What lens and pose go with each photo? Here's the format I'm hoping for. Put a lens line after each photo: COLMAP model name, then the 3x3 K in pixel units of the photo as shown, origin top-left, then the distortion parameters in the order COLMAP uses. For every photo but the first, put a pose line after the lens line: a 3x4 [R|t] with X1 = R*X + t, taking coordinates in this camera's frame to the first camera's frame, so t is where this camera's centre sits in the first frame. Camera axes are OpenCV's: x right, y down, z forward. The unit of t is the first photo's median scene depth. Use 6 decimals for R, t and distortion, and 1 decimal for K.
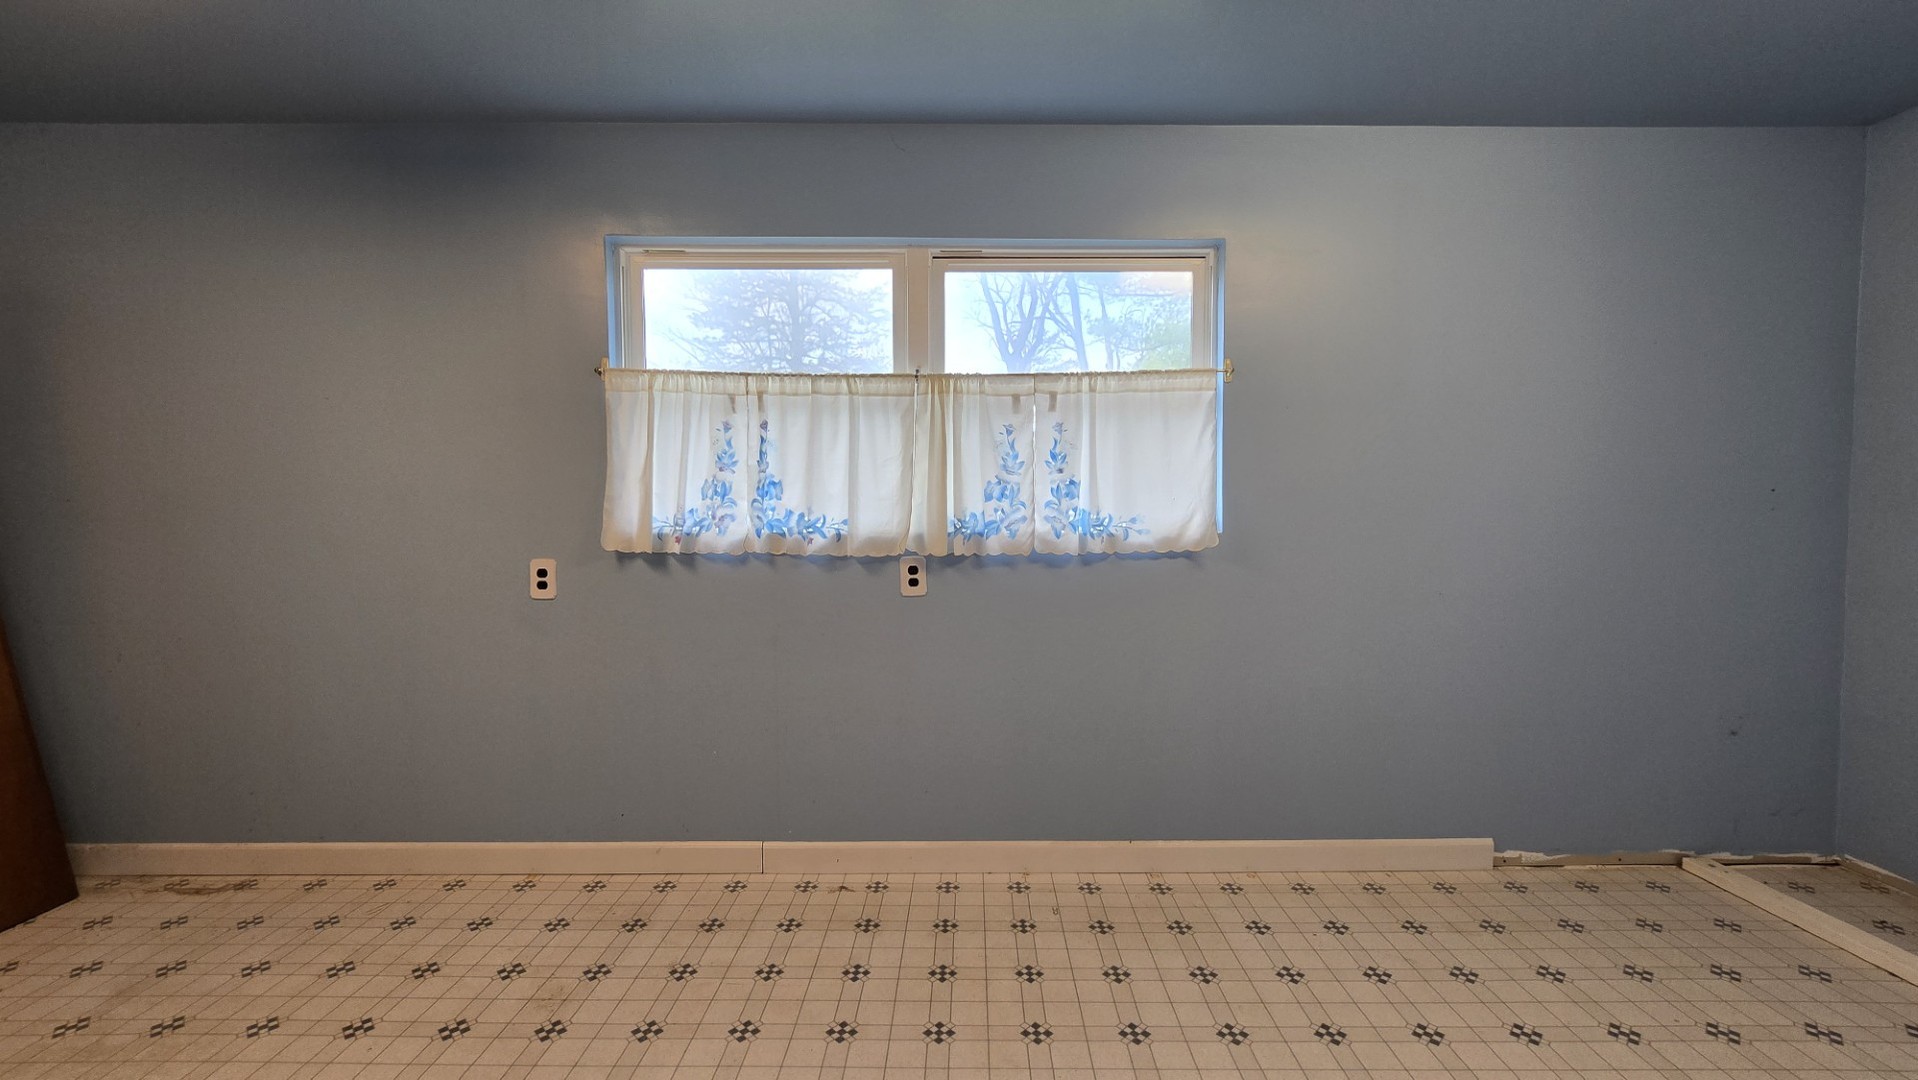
lens RADIAL K [[780.0, 0, 960.8], [0, 780.0, 543.8], [0, 0, 1]] dist [-0.006593, -0.000158]
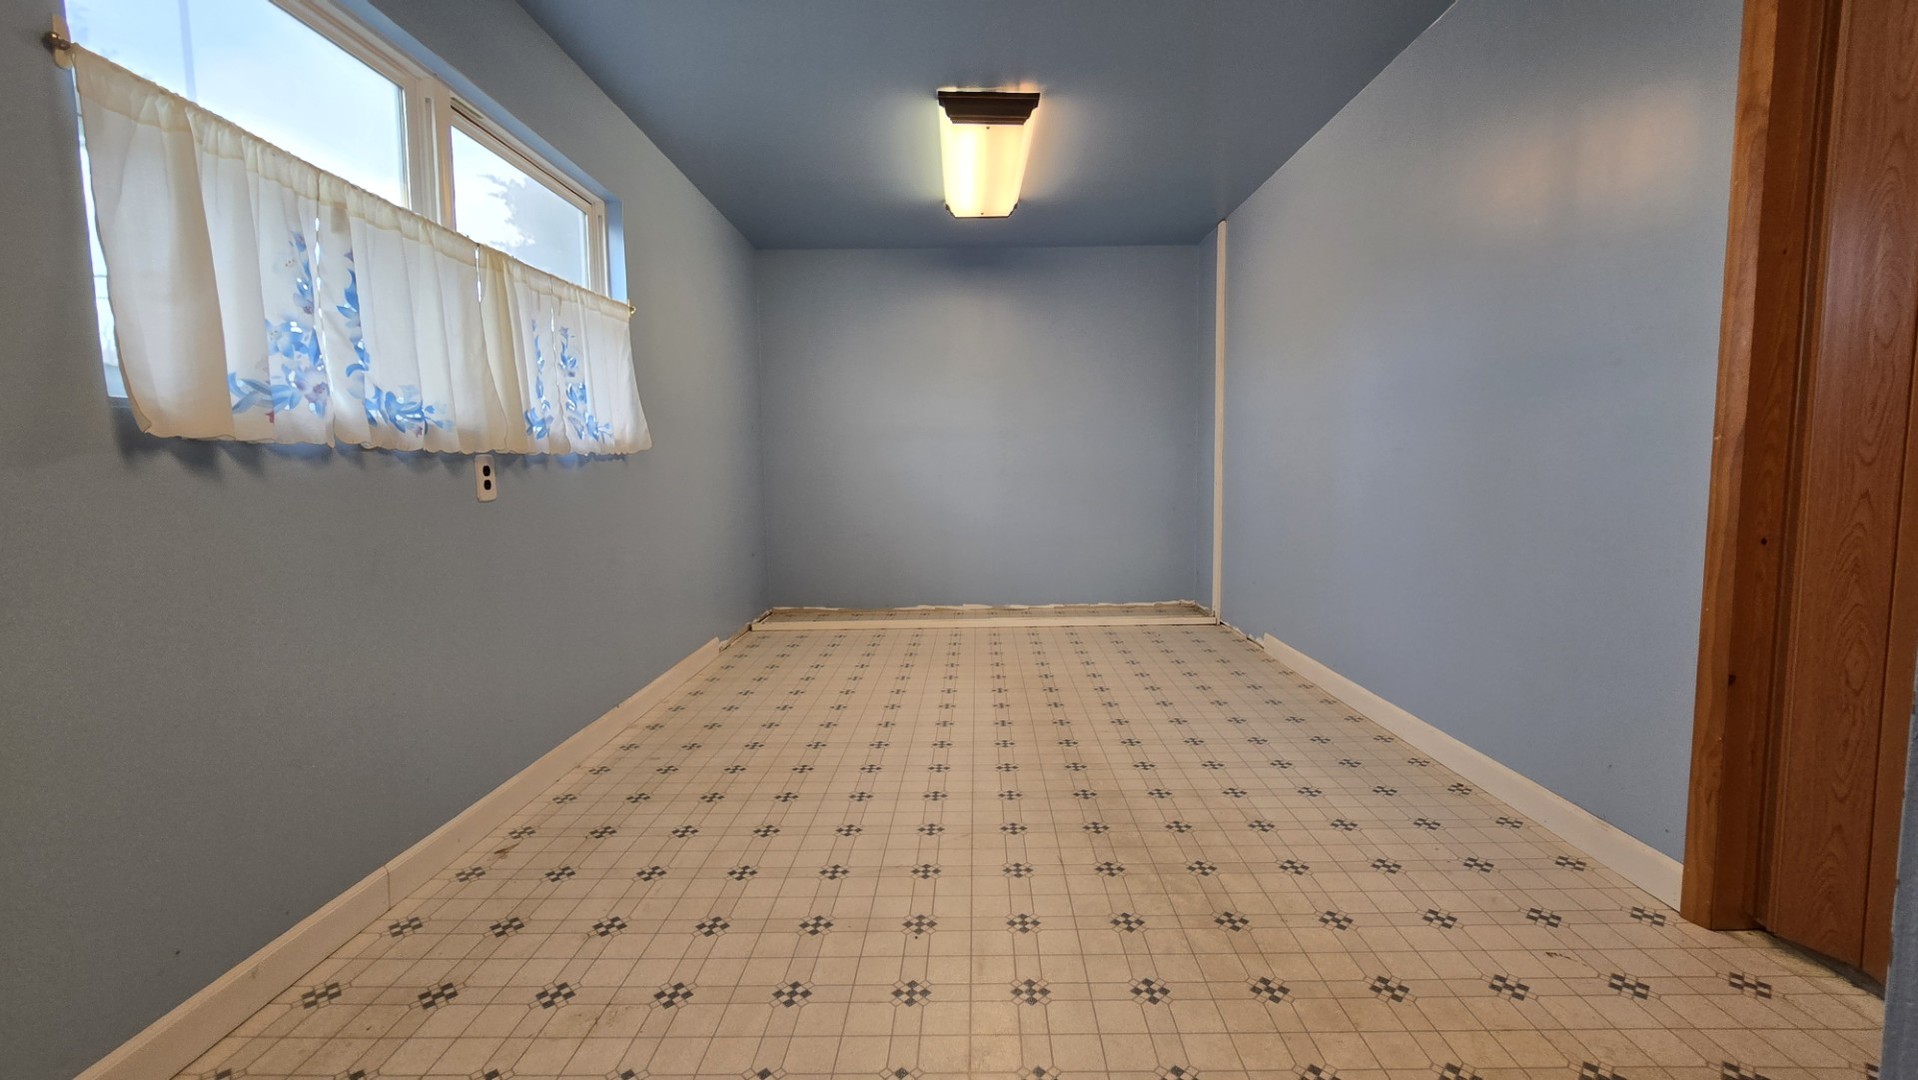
lens RADIAL K [[780.0, 0, 966.0], [0, 780.0, 542.6], [0, 0, 1]] dist [-0.006593, -0.000158]
pose [[0.009631, -0.097382, 0.995200, -0.939487], [0.066719, 0.993091, 0.096530, 0.066212], [-0.997725, 0.065469, 0.016061, 0.467221]]
